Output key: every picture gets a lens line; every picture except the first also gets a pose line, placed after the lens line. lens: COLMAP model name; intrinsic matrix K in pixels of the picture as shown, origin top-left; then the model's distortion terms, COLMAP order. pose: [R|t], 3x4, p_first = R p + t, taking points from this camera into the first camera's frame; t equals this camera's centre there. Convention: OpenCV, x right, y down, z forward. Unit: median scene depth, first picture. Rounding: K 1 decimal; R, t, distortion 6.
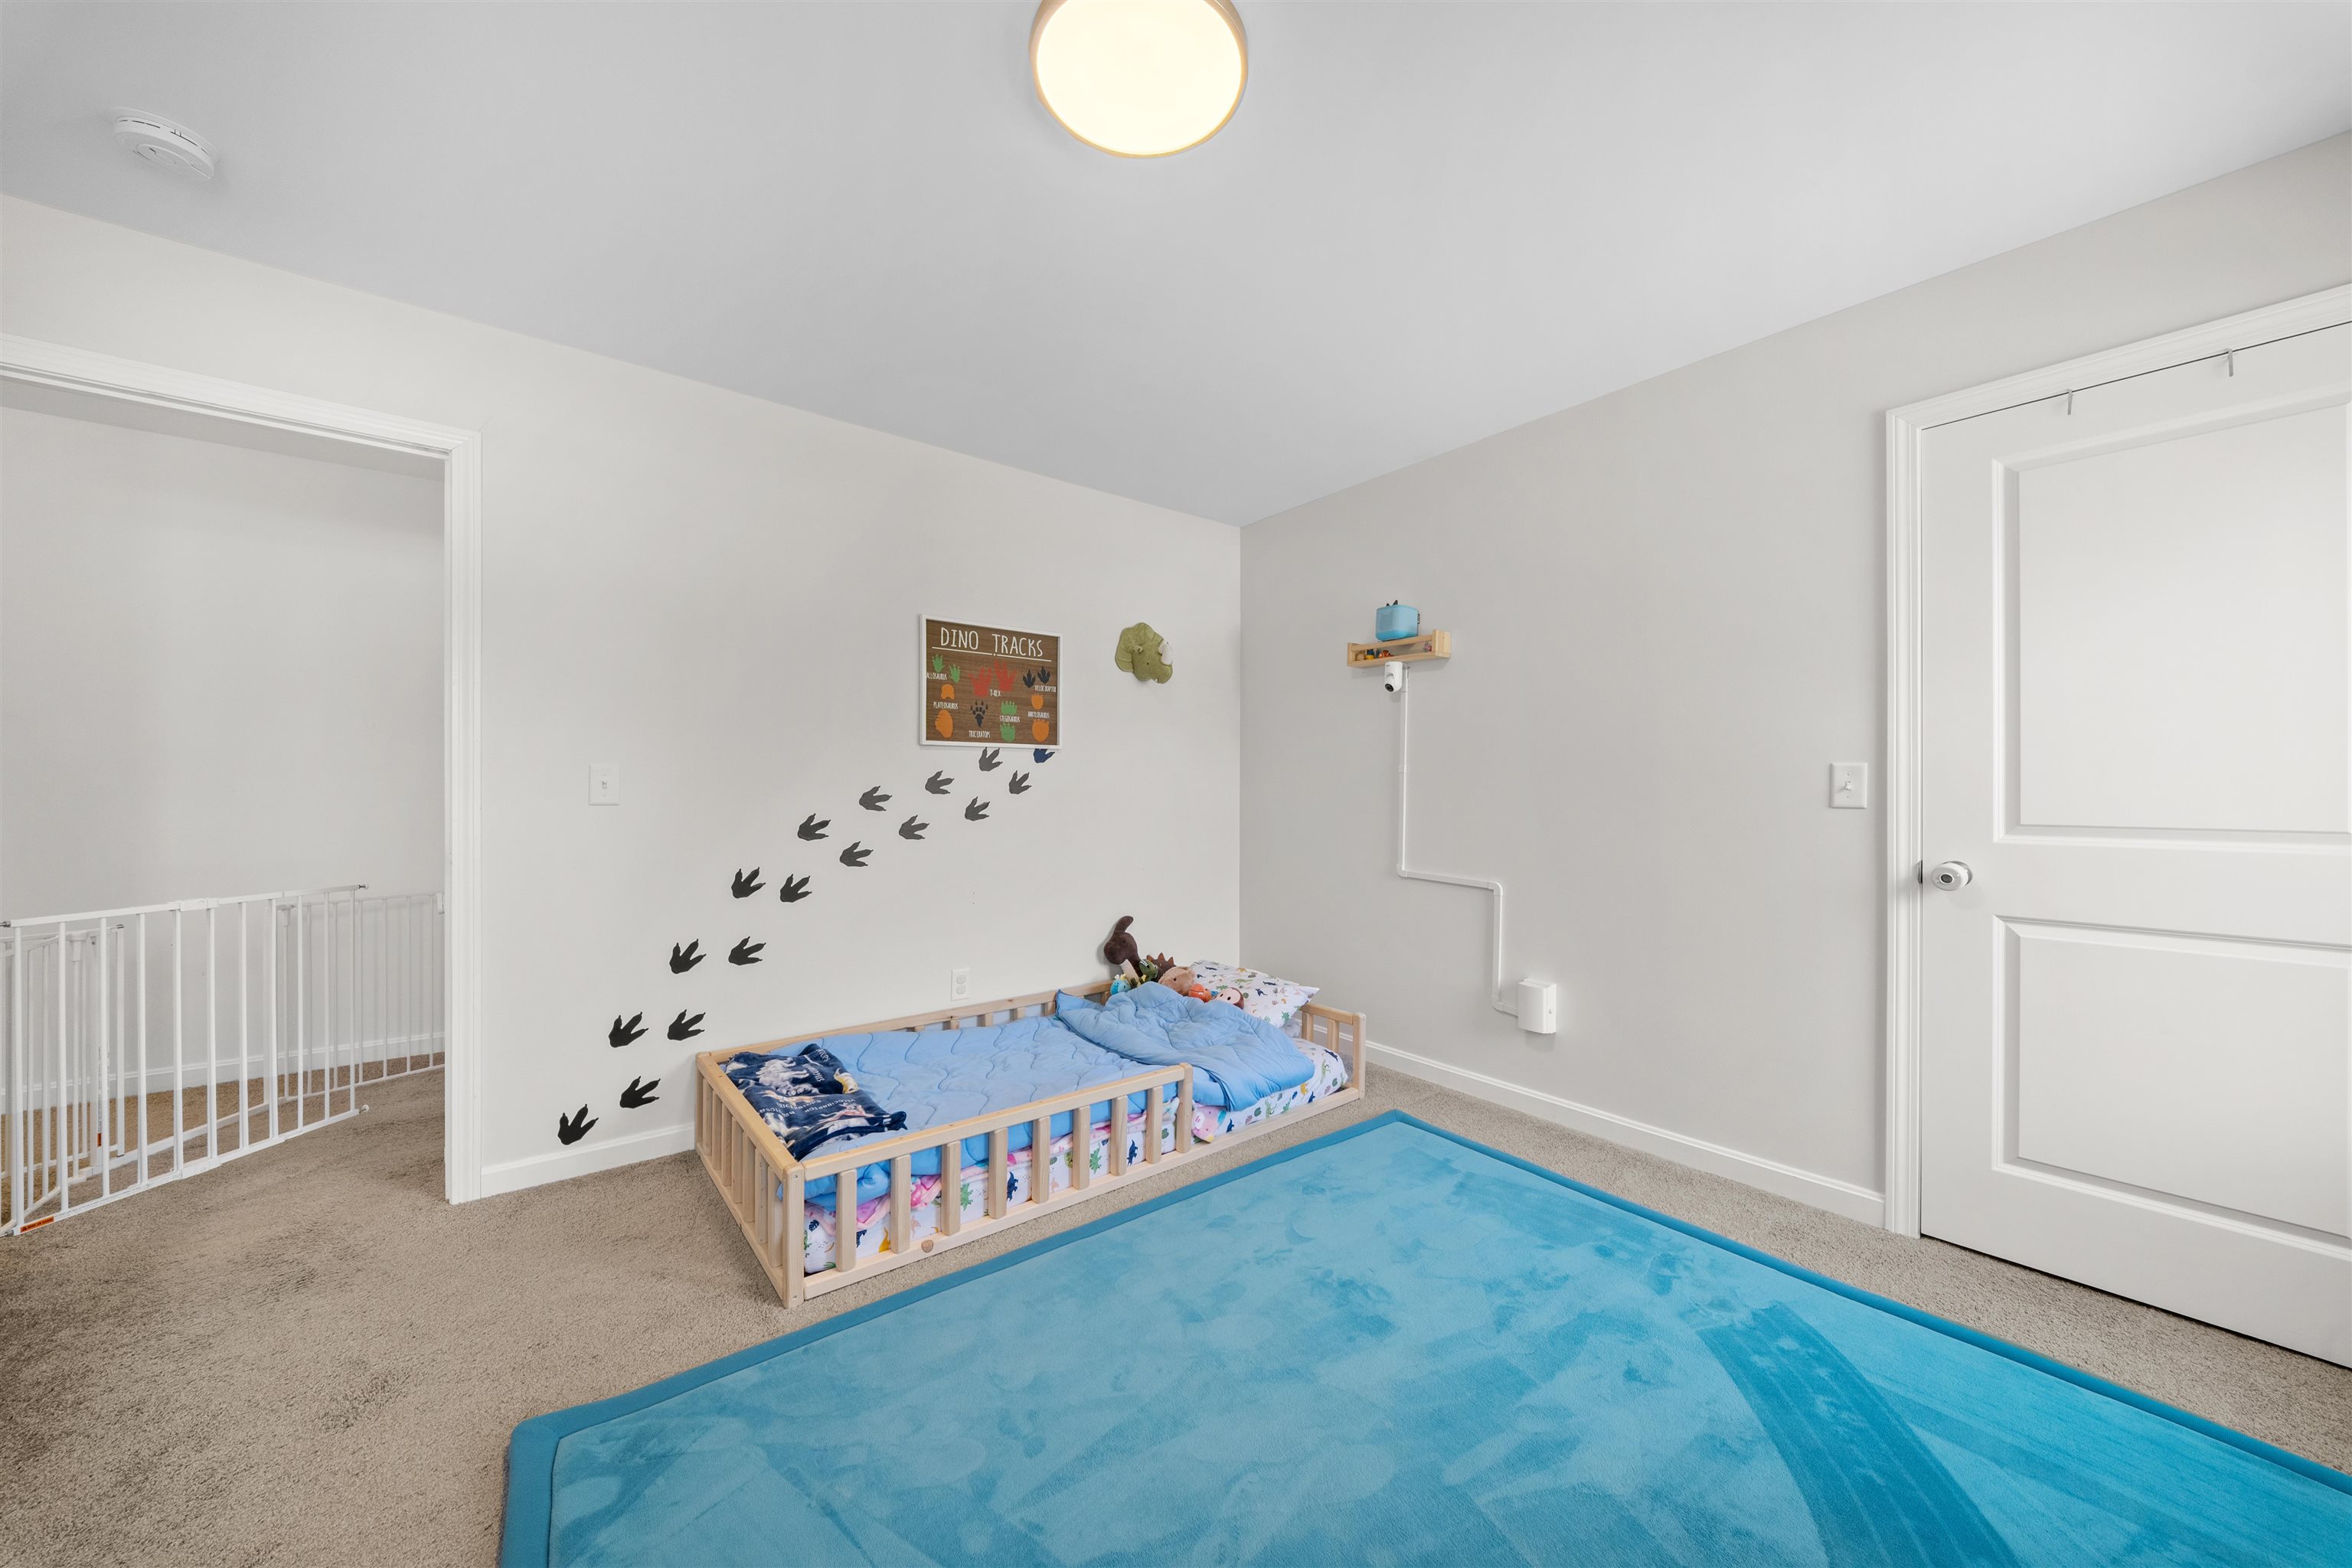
lens RADIAL K [[831.3, 0, 1189.6], [0, 831.3, 764.7], [0, 0, 1]] dist [0.007441, -0.006295]
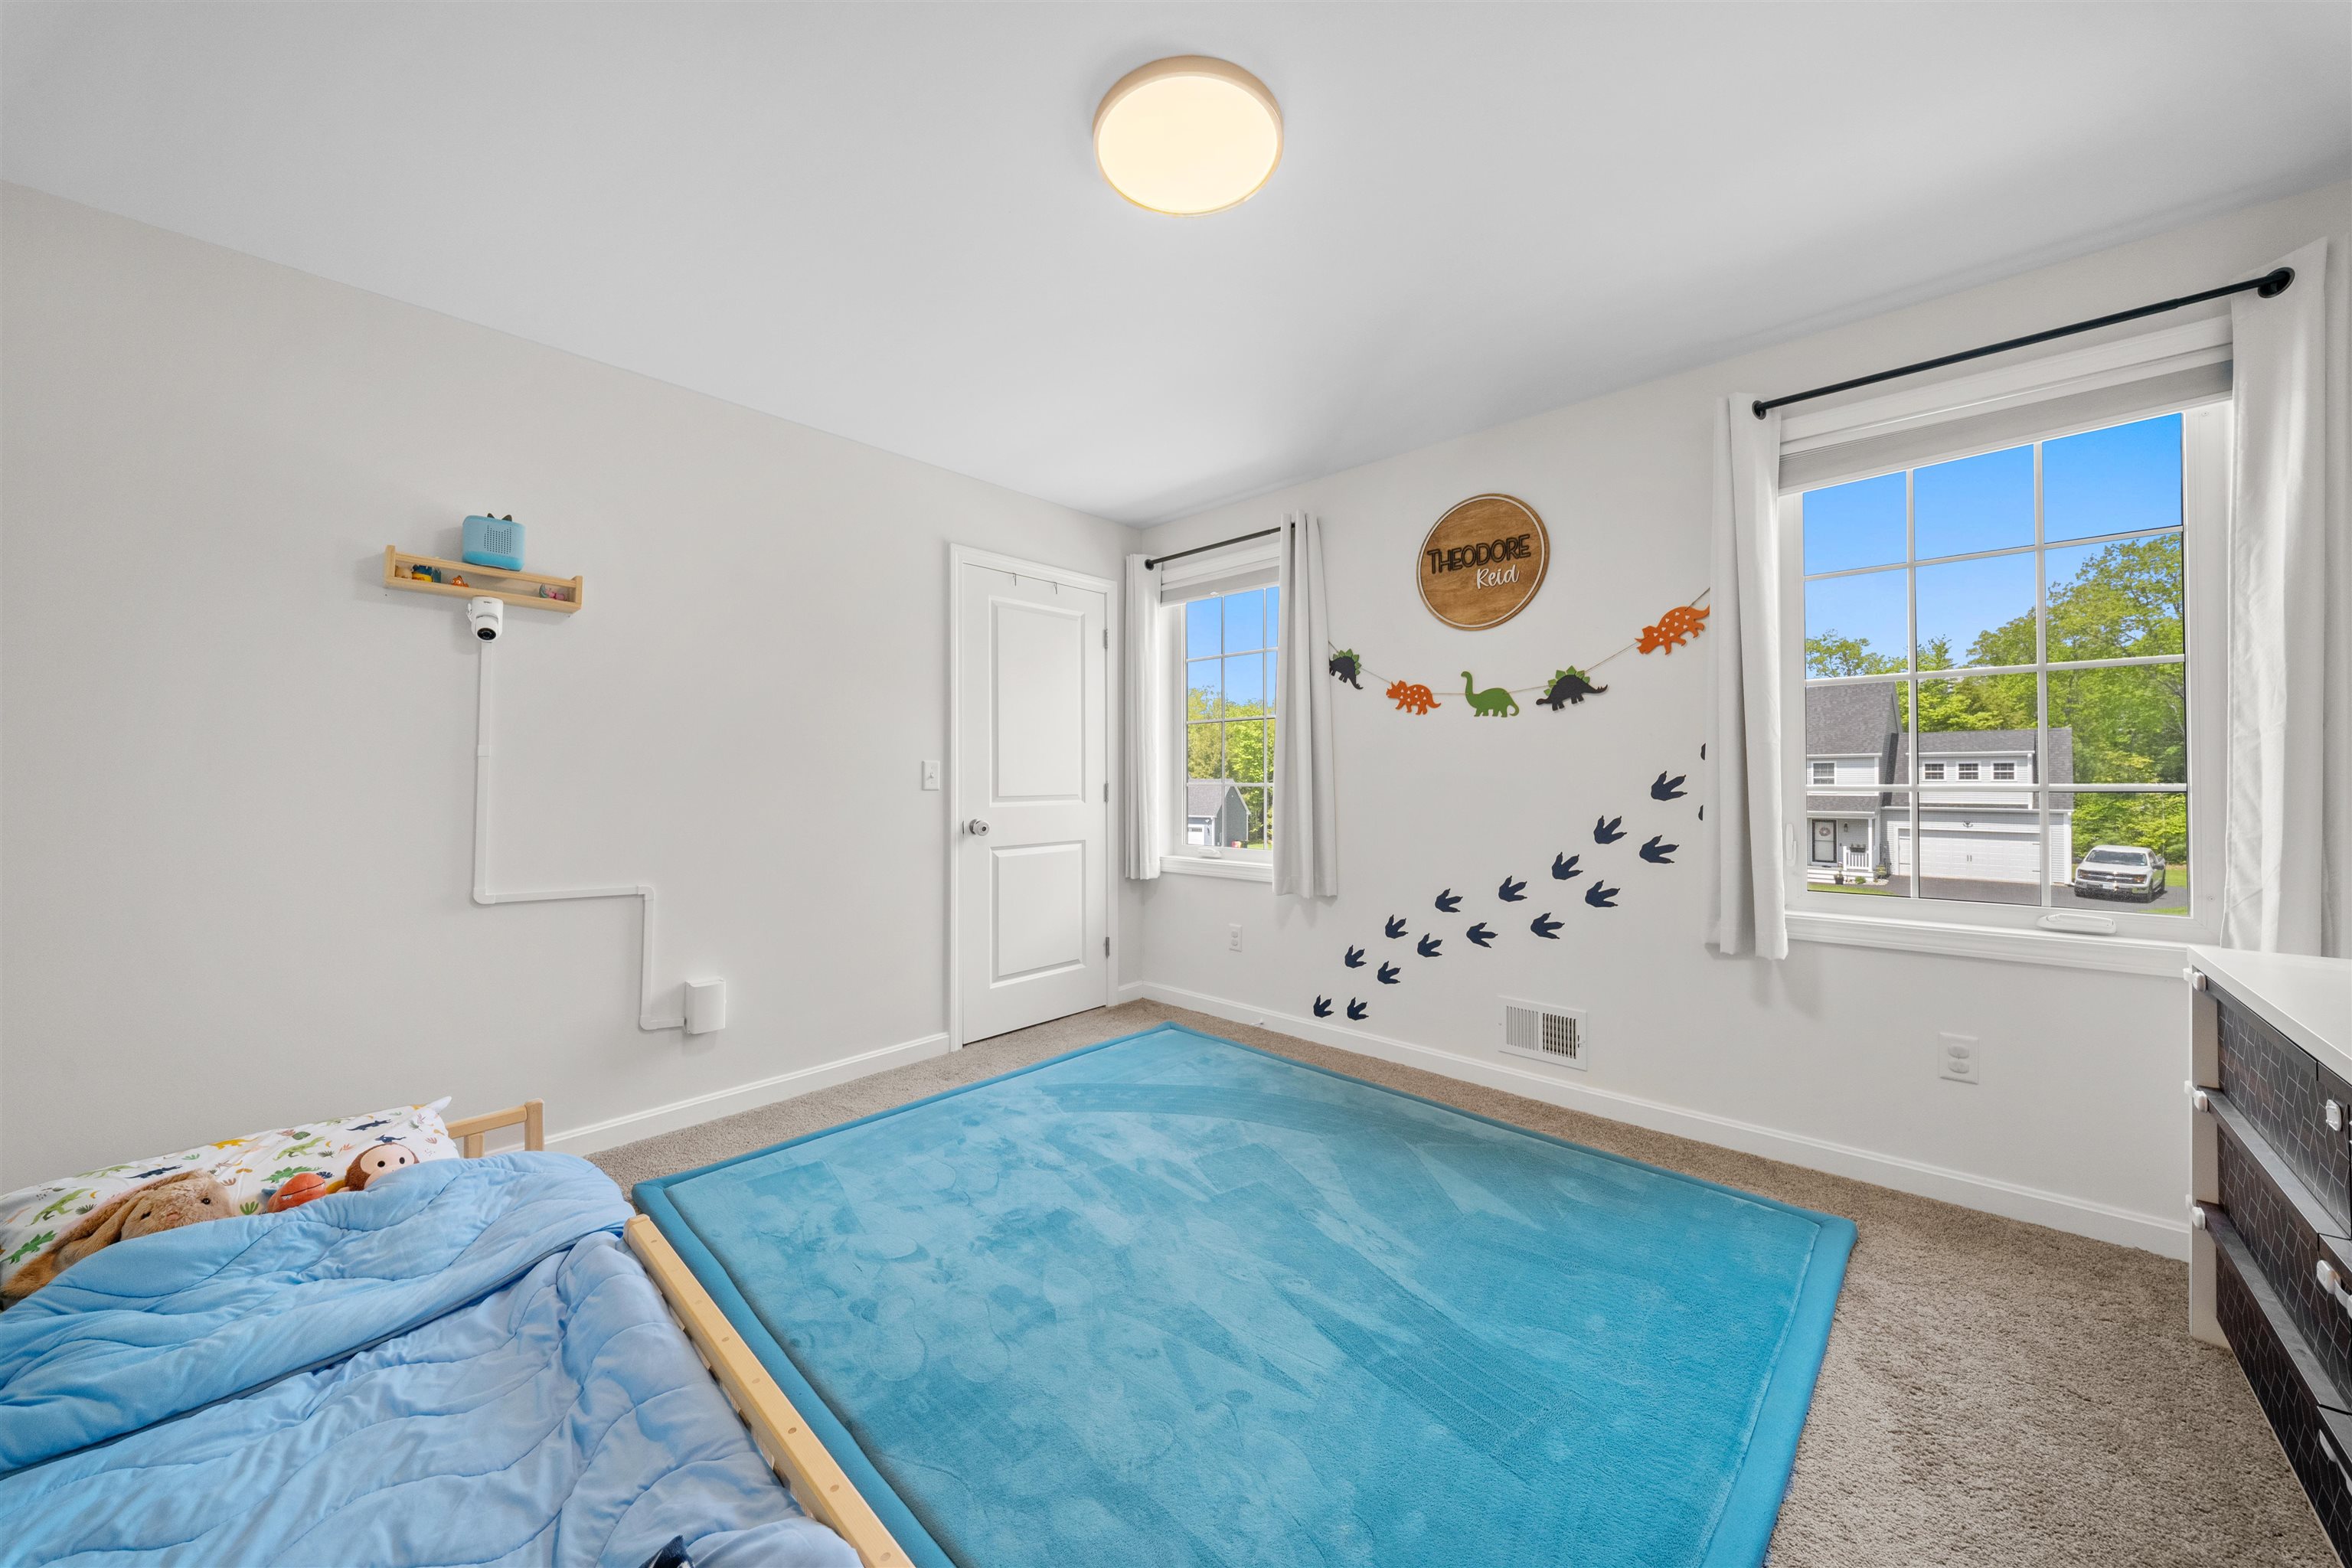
lens RADIAL K [[821.1, 0, 1170.9], [0, 821.1, 739.9], [0, 0, 1]] dist [0.001556, -0.005740]
pose [[-0.143274, 0.044589, 0.988678, -0.626442], [-0.023928, 0.998537, -0.048501, 0.018791], [-0.989394, -0.030606, -0.141997, 0.633895]]
